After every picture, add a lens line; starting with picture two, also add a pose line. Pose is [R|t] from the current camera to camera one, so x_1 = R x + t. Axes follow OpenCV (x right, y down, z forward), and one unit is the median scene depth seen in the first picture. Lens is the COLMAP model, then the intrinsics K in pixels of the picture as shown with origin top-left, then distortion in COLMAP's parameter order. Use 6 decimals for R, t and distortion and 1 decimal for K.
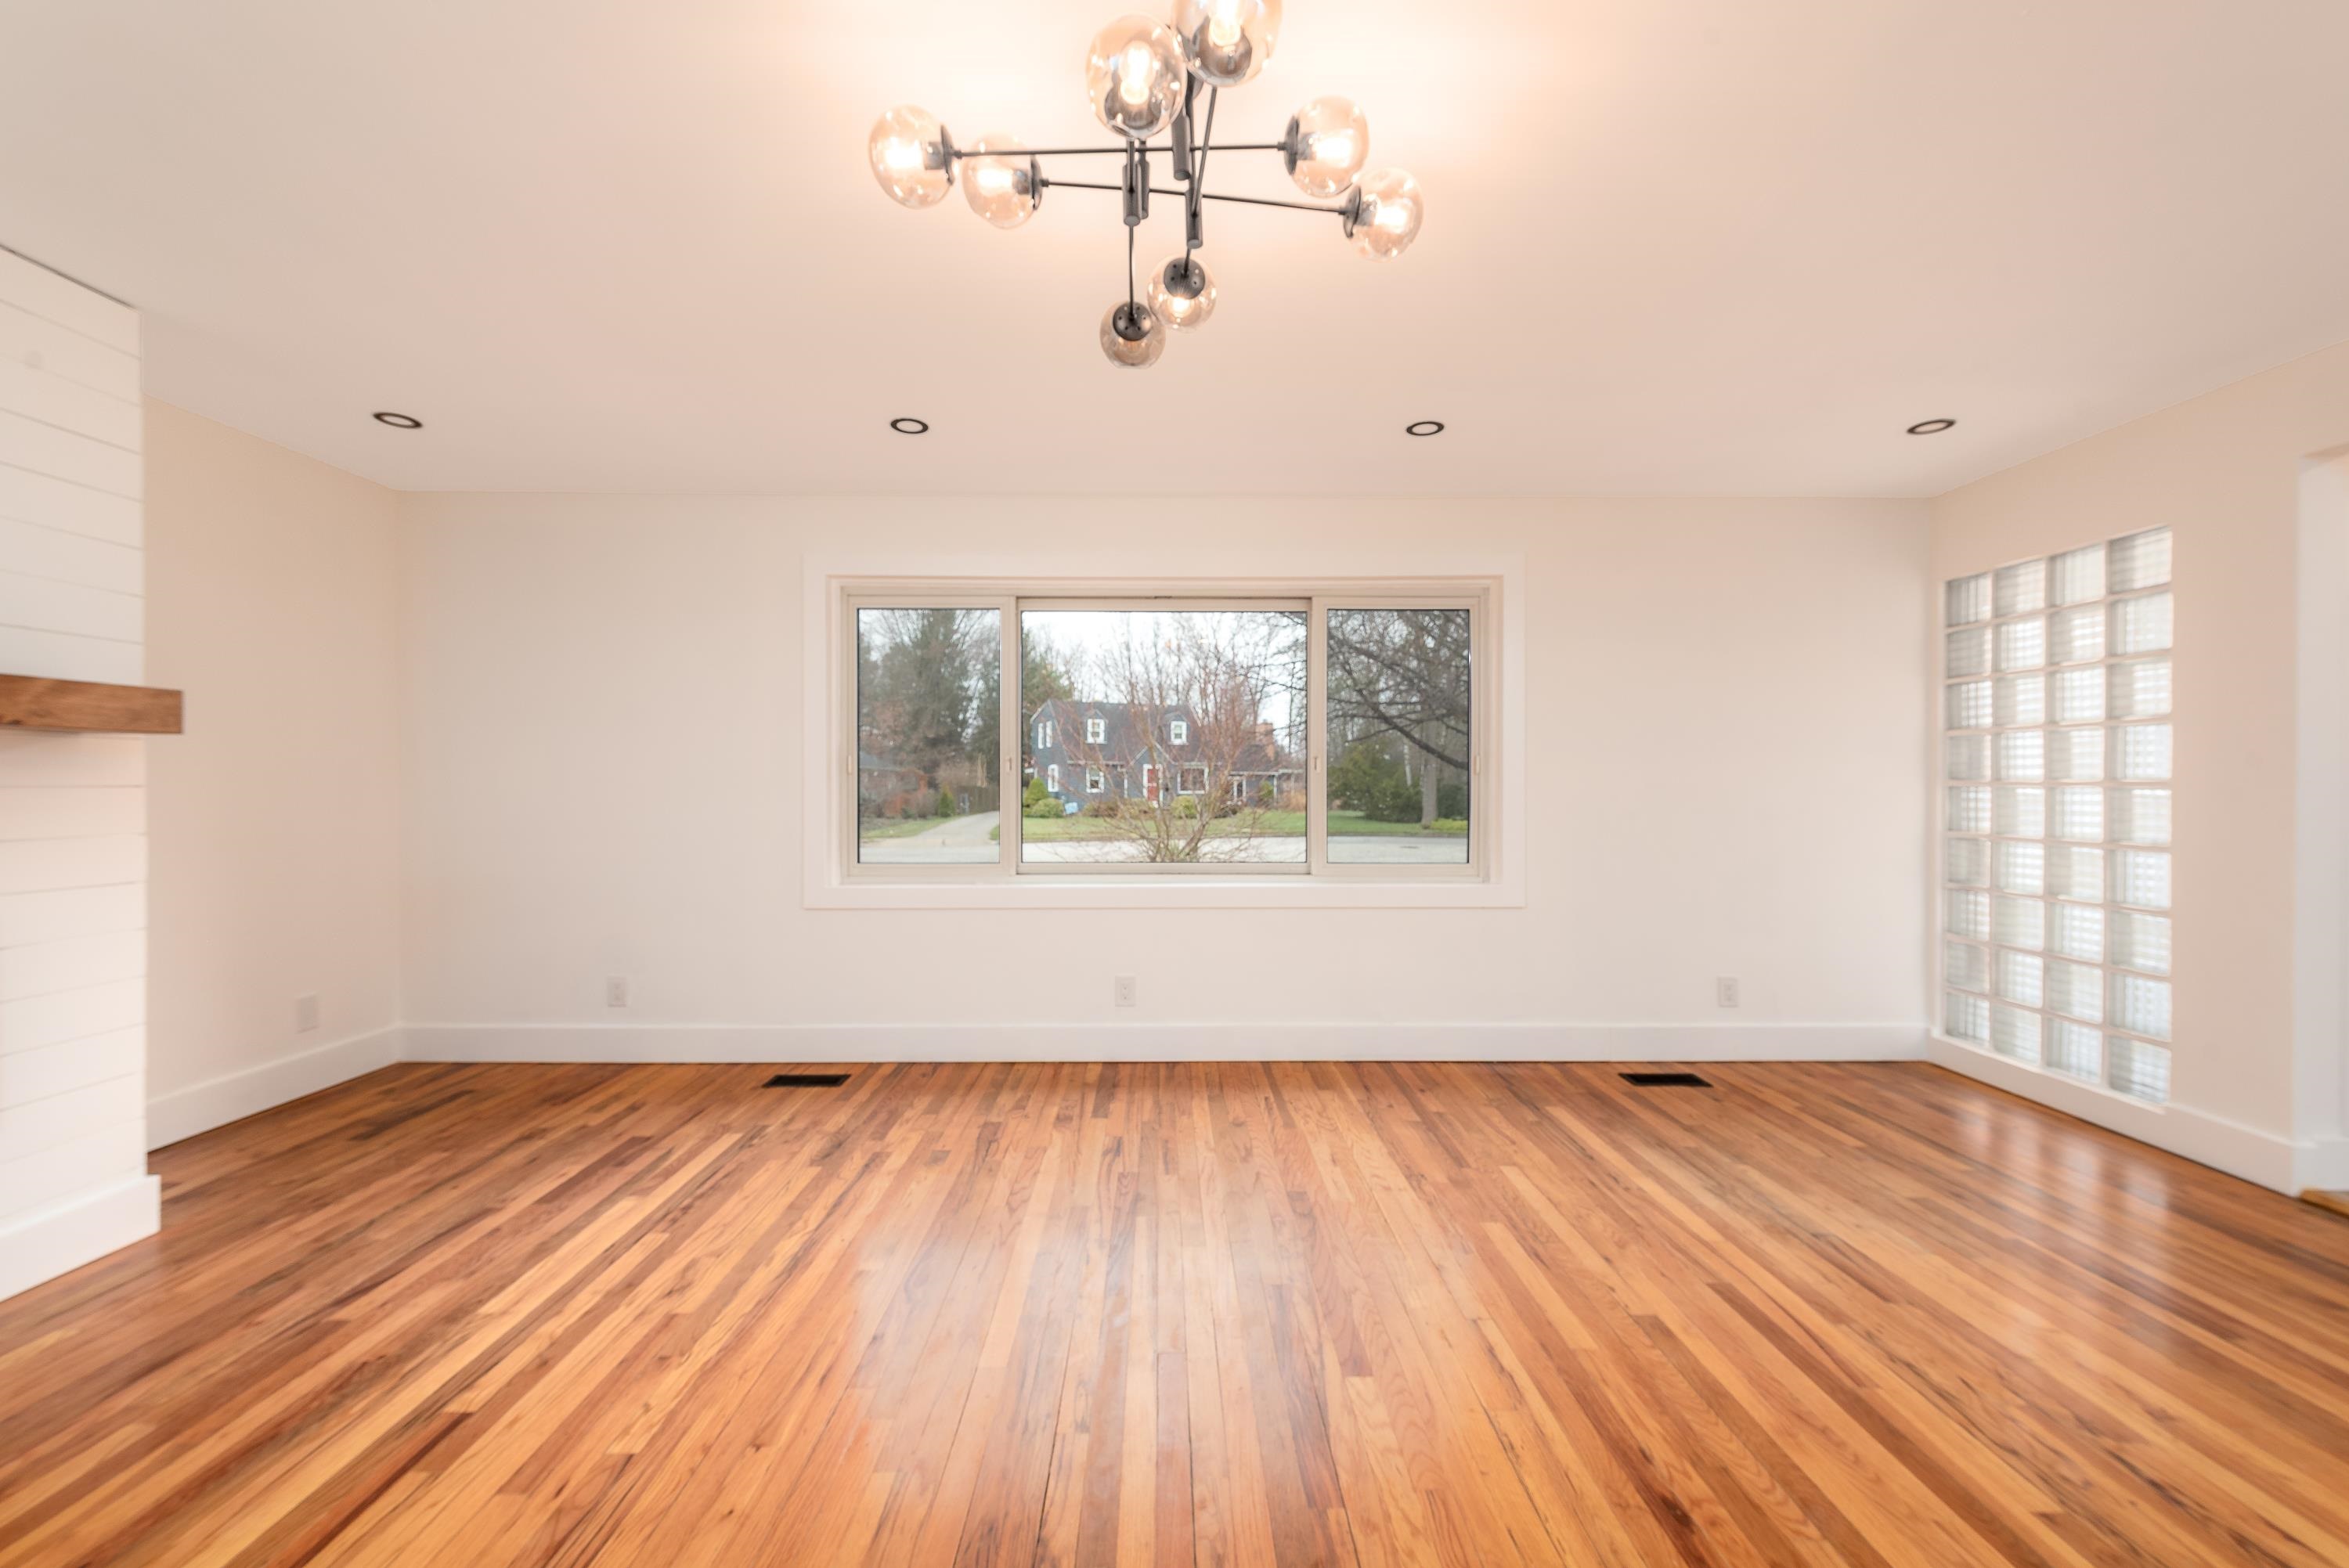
lens RADIAL K [[899.9, 0, 1165.9], [0, 899.9, 785.5], [0, 0, 1]] dist [0.011154, -0.000041]
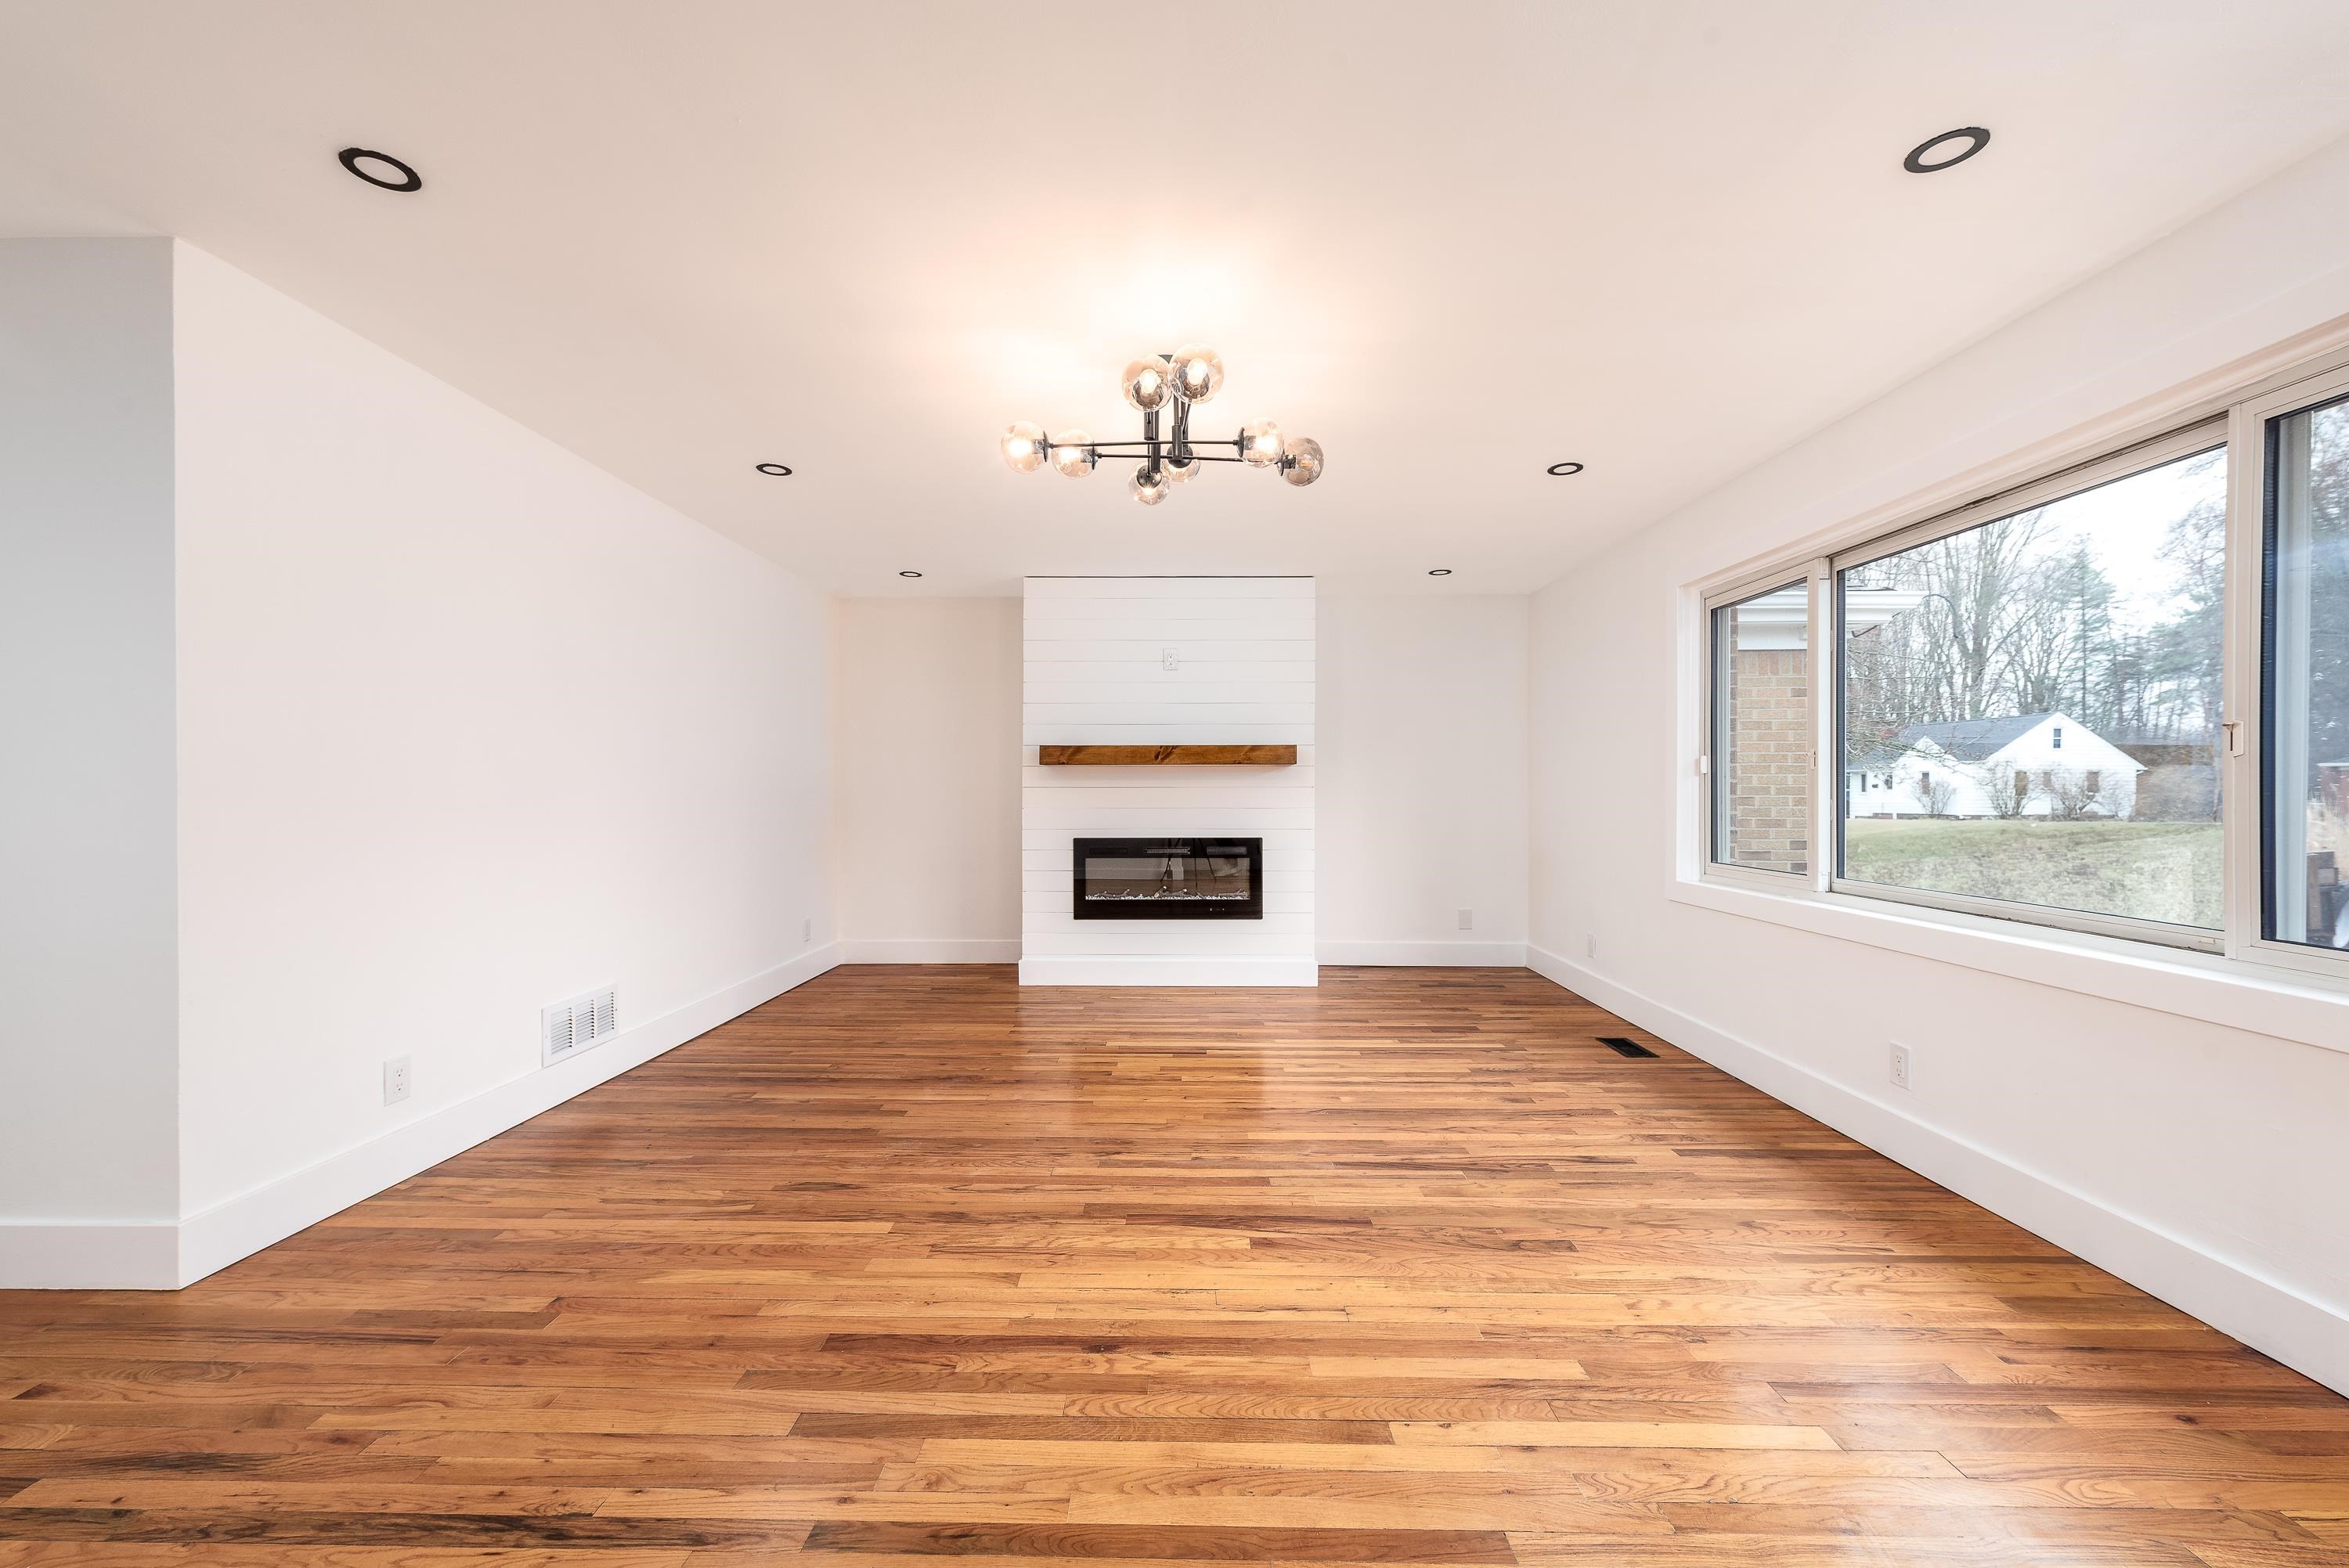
lens RADIAL K [[911.9, 0, 1172.0], [0, 911.9, 792.0], [0, 0, 1]] dist [0.011630, -0.004013]
pose [[-0.018214, 0.004506, -0.999824, 0.879404], [0.000003, 0.999990, 0.004507, 0.006666], [0.999834, 0.000080, -0.018214, 0.536544]]
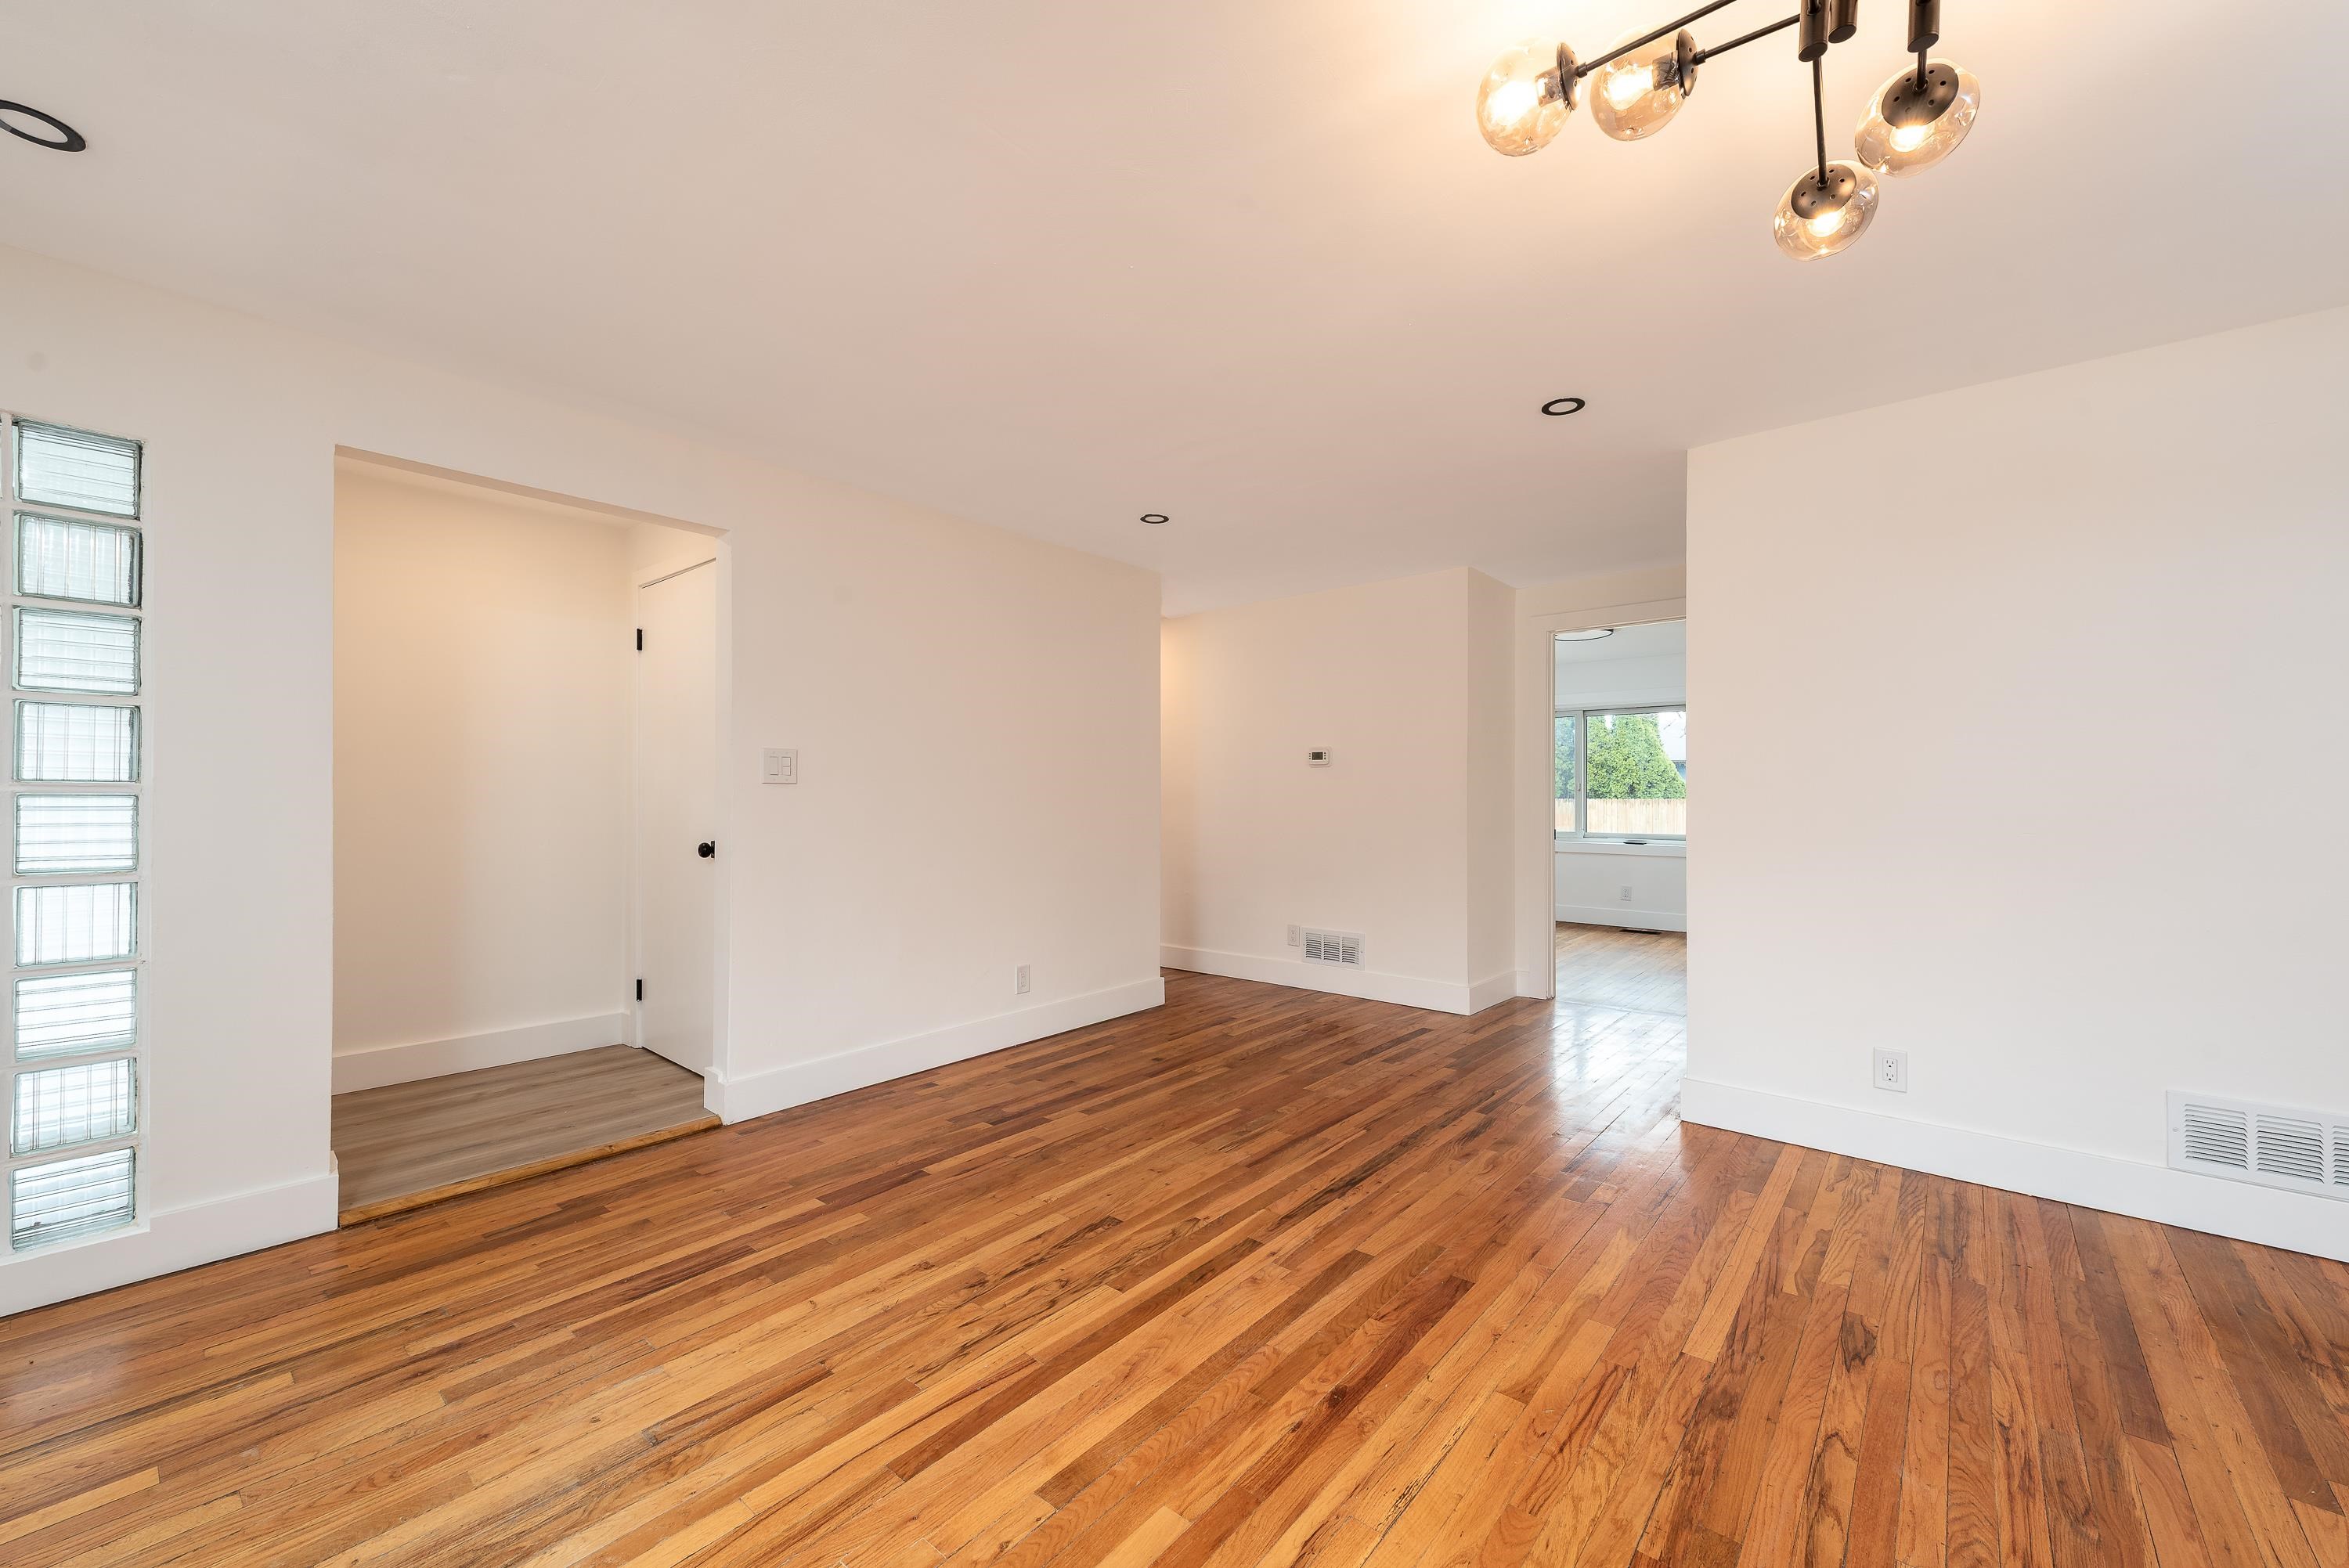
lens RADIAL K [[911.9, 0, 1172.0], [0, 911.9, 792.0], [0, 0, 1]] dist [0.011630, -0.004013]
pose [[-0.762258, 0.001422, 0.647272, -0.026565], [-0.002628, 0.999983, -0.005291, 0.003416], [-0.647268, -0.005734, -0.762241, 0.988916]]
